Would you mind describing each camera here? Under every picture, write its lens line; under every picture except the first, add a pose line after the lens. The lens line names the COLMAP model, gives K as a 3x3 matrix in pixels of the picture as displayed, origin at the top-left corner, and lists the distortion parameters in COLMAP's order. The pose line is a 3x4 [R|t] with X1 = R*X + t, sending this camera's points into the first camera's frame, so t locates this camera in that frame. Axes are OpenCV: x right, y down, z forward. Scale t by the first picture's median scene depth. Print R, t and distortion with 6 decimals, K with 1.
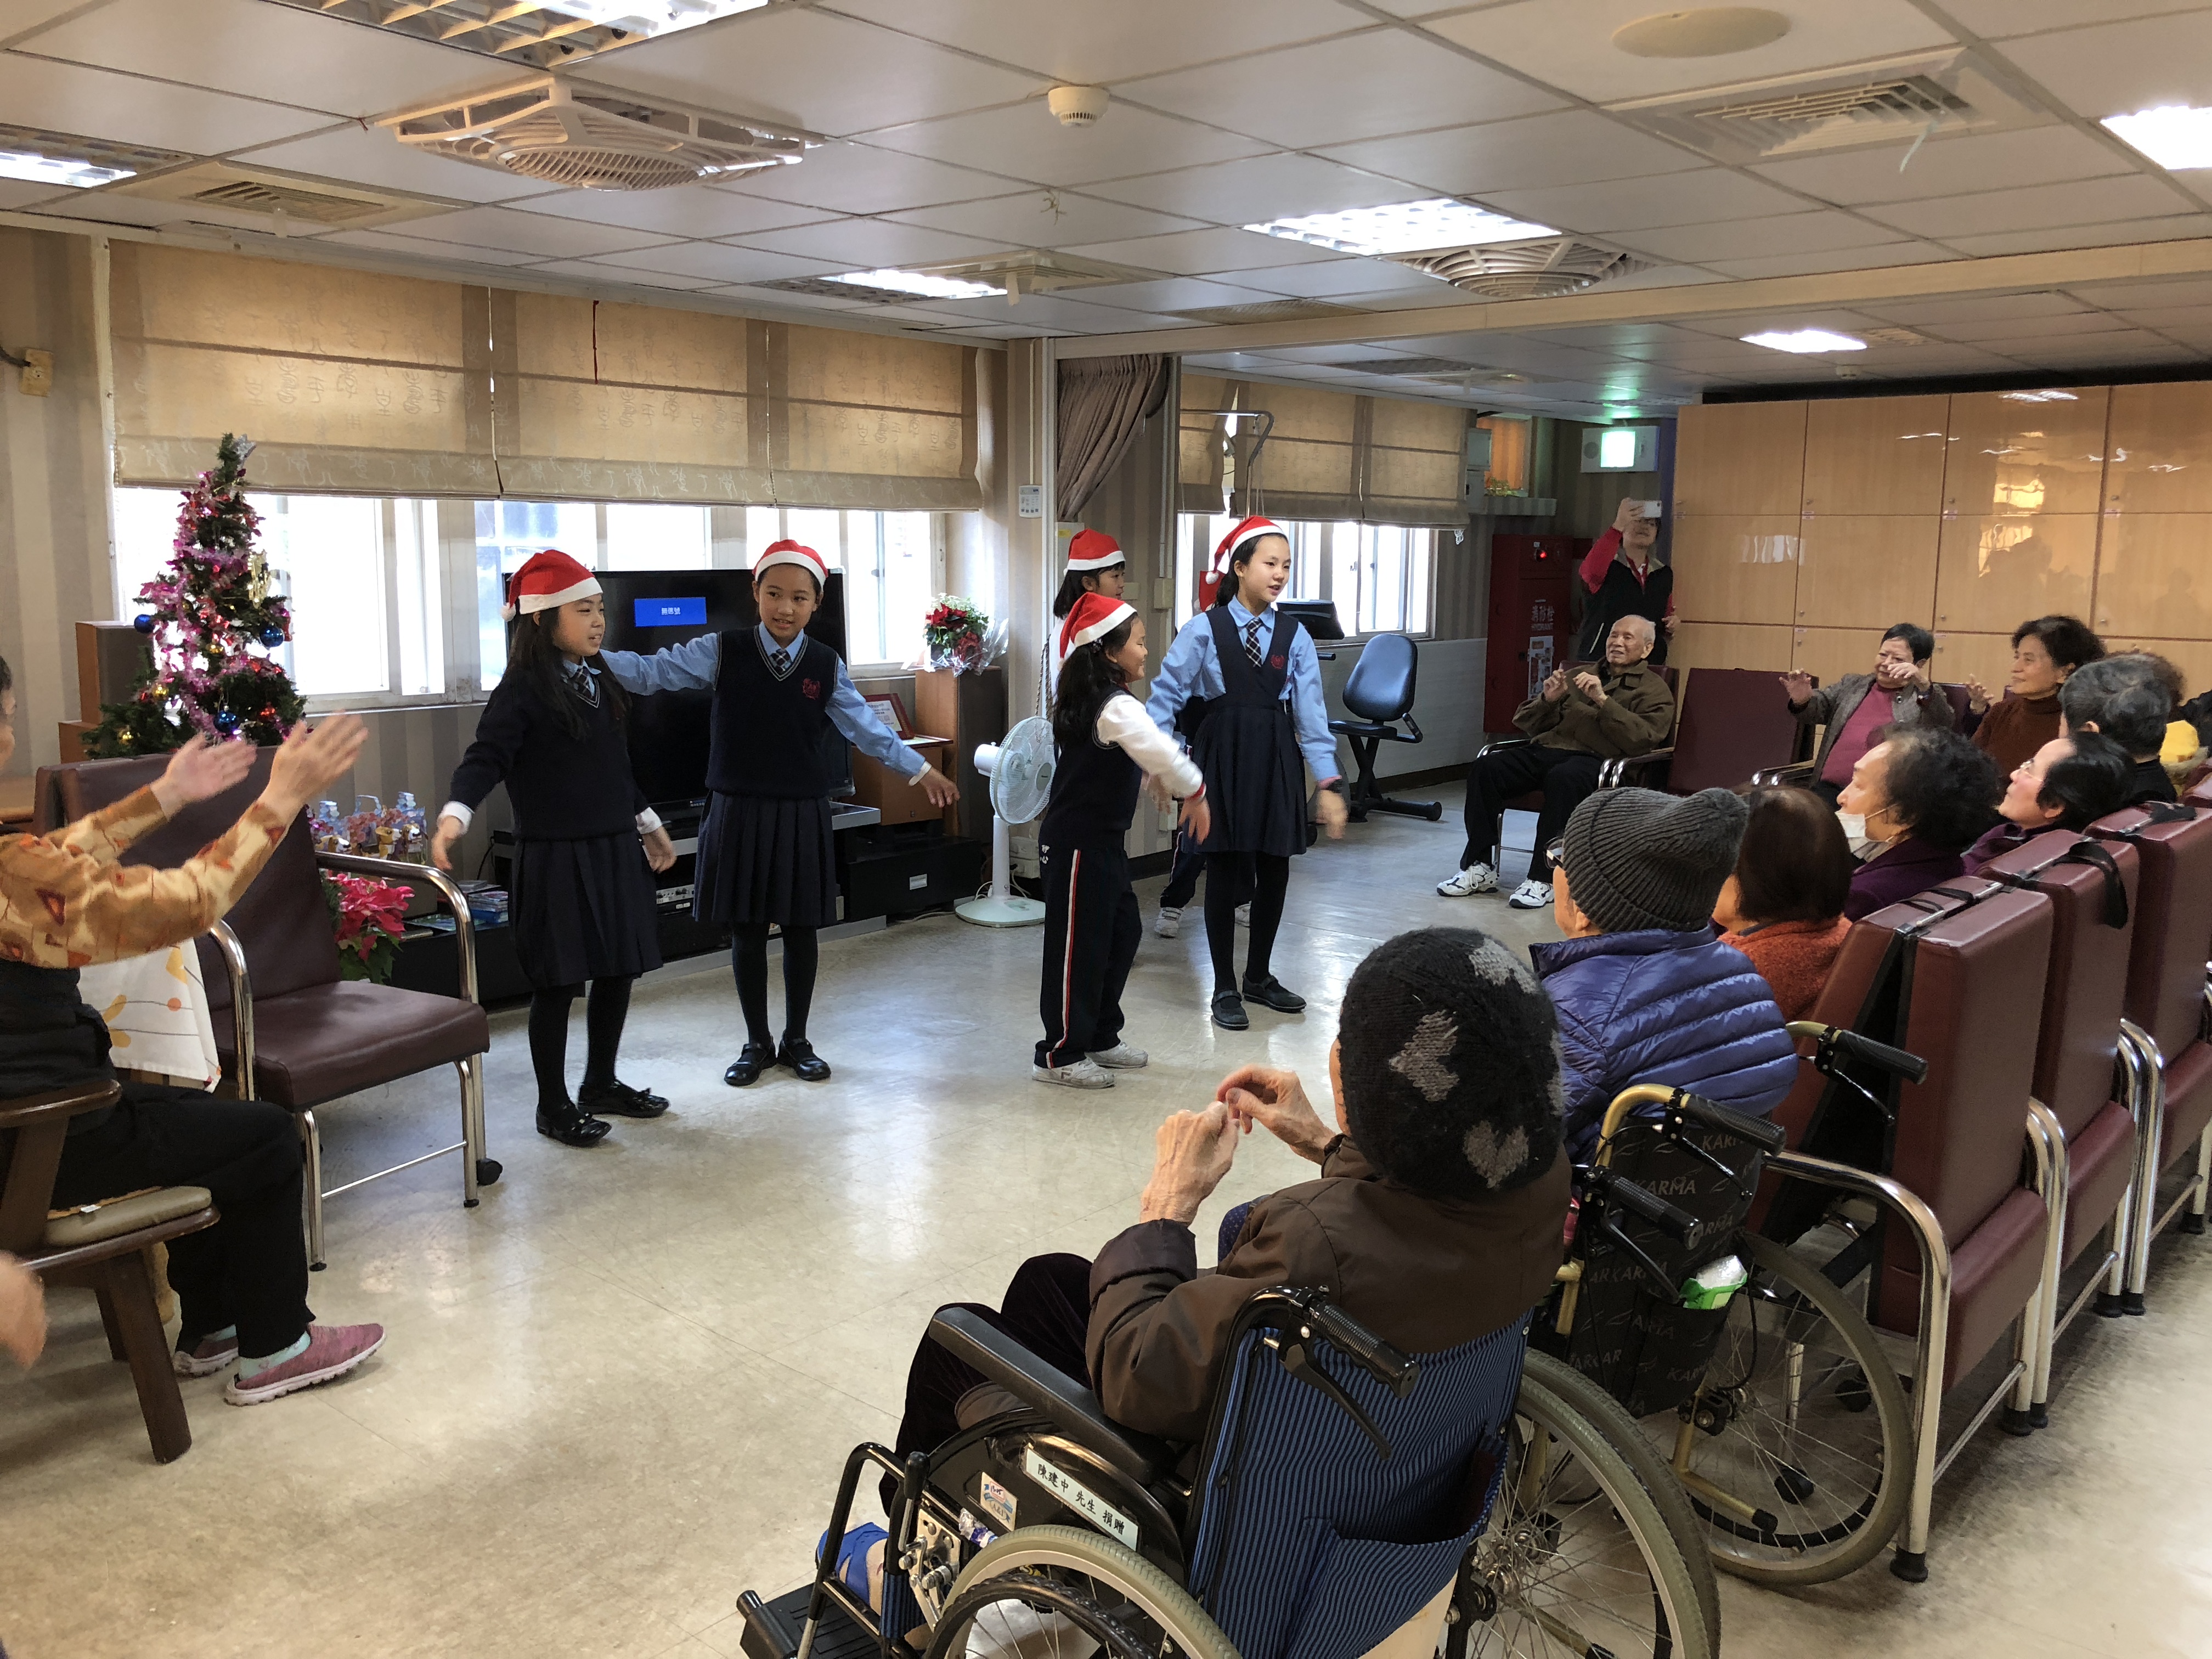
lens RADIAL K [[1824.5, 0, 1107.7], [0, 1824.5, 795.9], [0, 0, 1]] dist [0.034072, -0.025554]
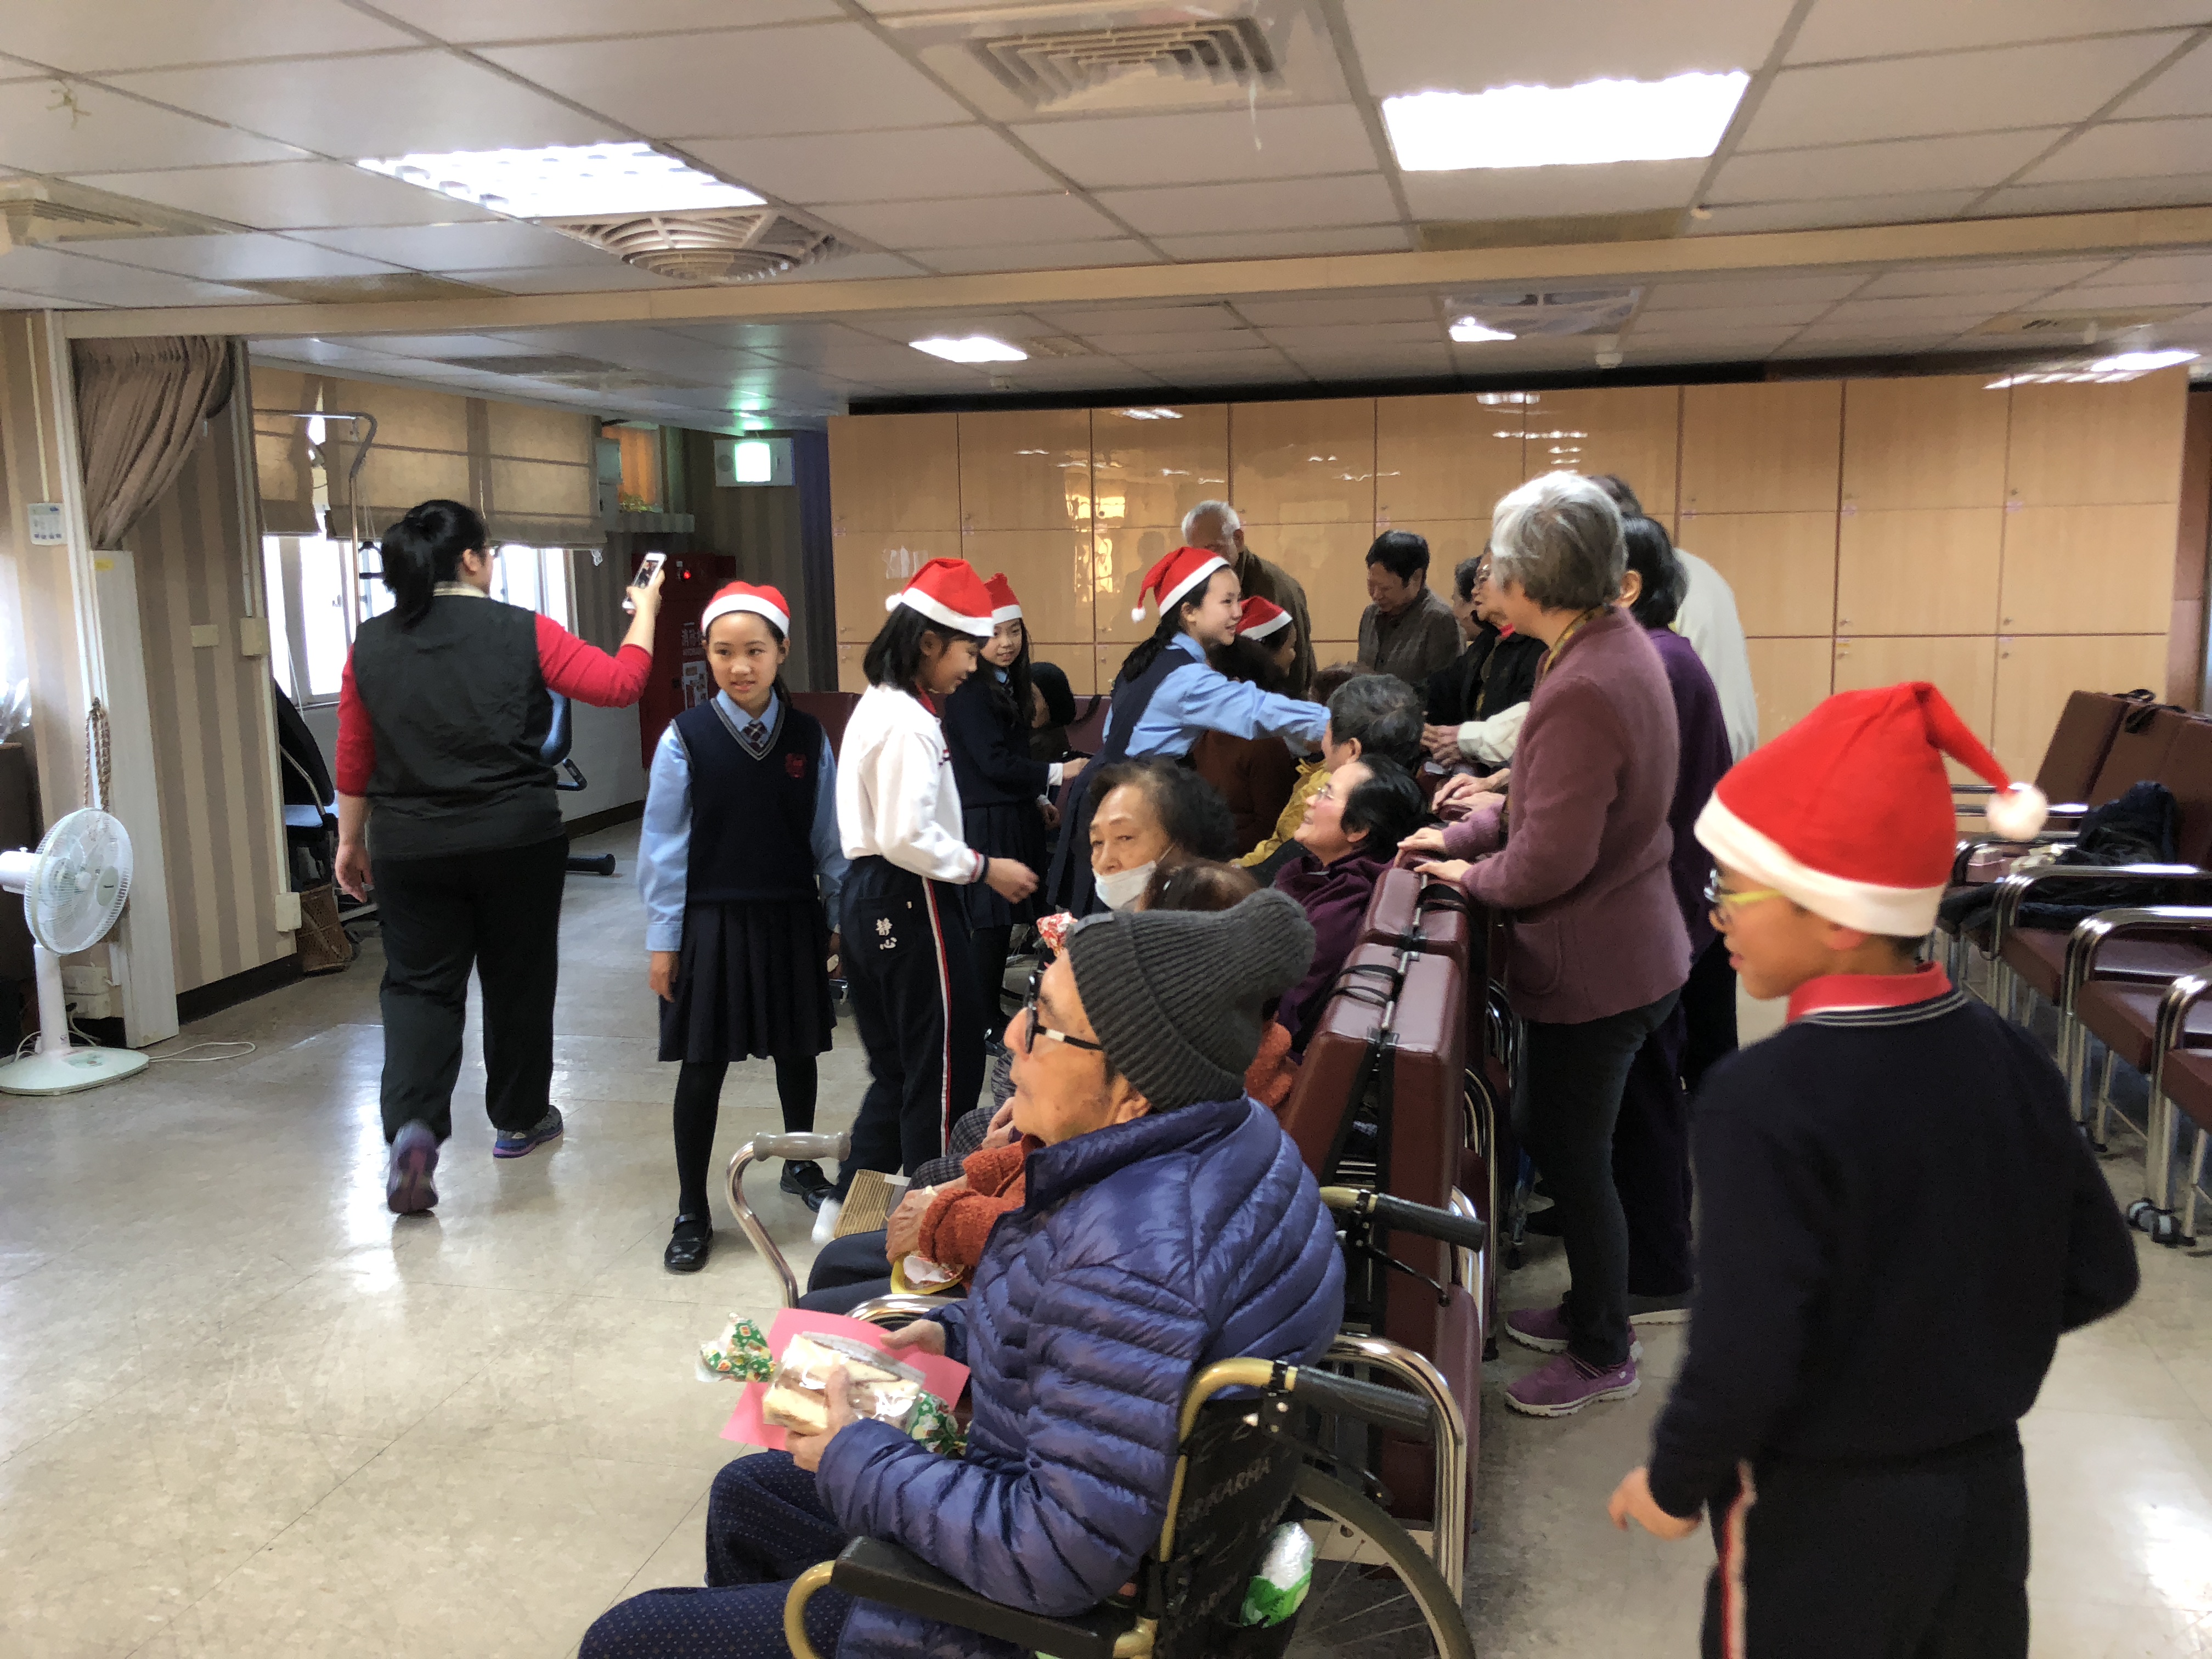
lens RADIAL K [[1824.5, 0, 1136.1], [0, 1824.5, 808.3], [0, 0, 1]] dist [0.034072, -0.025554]
pose [[0.878815, -0.088475, 0.468889, -0.014275], [0.088726, 0.995822, 0.021607, -0.020744], [-0.468842, 0.022614, 0.882993, 0.115424]]
